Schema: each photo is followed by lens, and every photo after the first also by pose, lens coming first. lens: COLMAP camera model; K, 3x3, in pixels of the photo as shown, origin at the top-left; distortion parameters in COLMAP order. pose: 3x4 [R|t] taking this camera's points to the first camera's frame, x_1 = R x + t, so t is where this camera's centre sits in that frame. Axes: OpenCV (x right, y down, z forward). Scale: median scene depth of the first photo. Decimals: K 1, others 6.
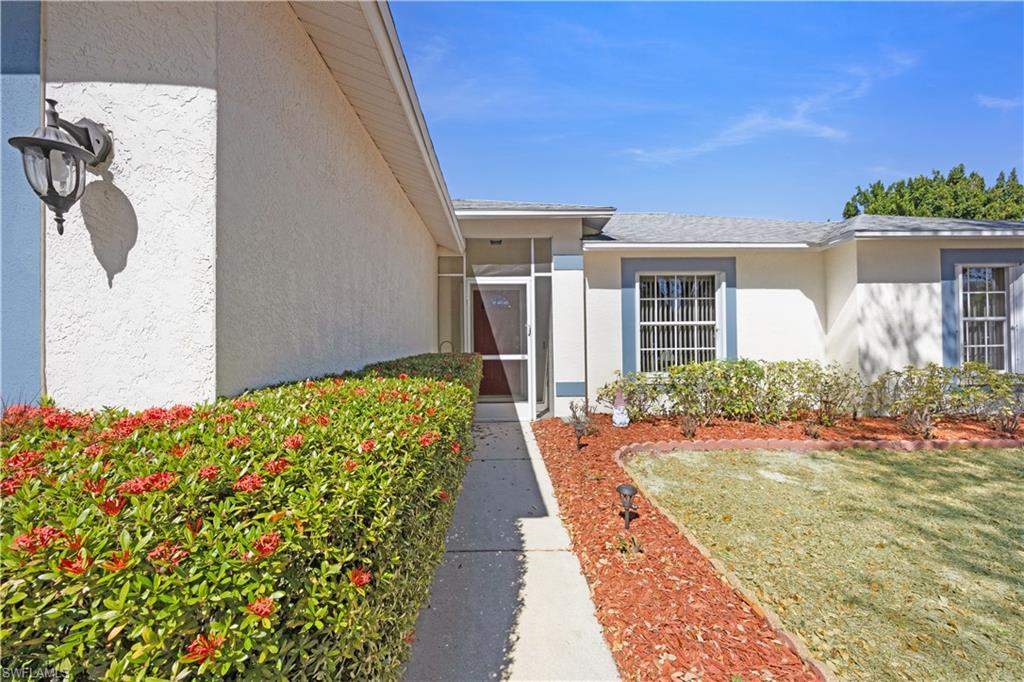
lens RADIAL K [[417.0, 0, 511.0], [0, 417.0, 323.6], [0, 0, 1]] dist [0.002047, 0.000283]
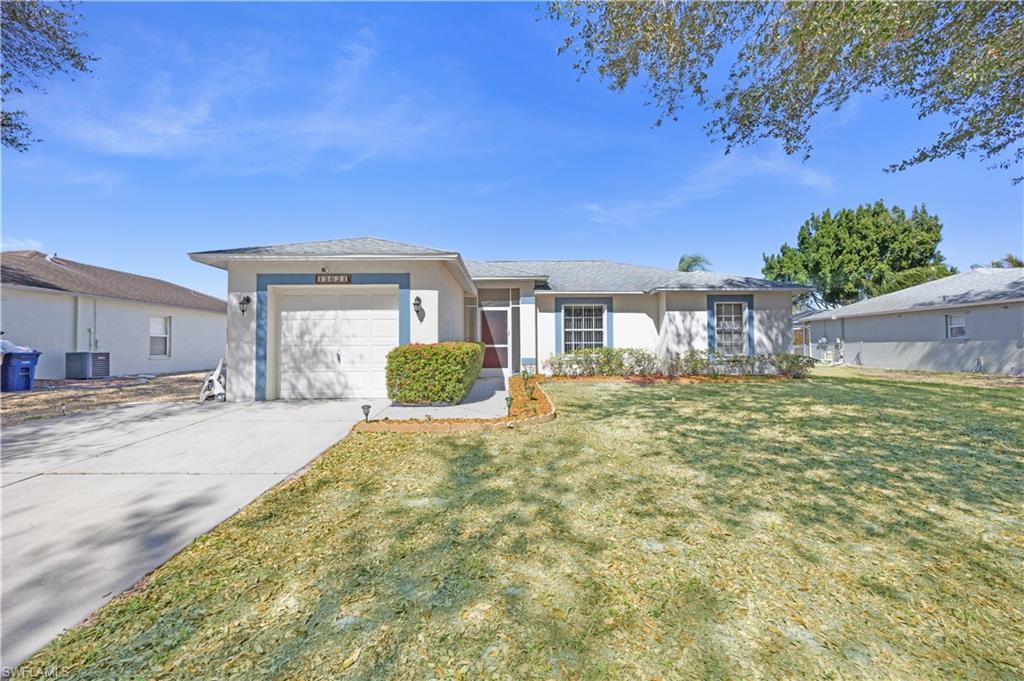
lens RADIAL K [[413.5, 0, 512.0], [0, 413.5, 340.5], [0, 0, 1]] dist [0.000208, 0.000147]
pose [[0.999723, 0.007194, -0.022420, 0.103727], [-0.006453, 0.999436, 0.032952, -0.013694], [0.022645, -0.032798, 0.999205, -1.024045]]
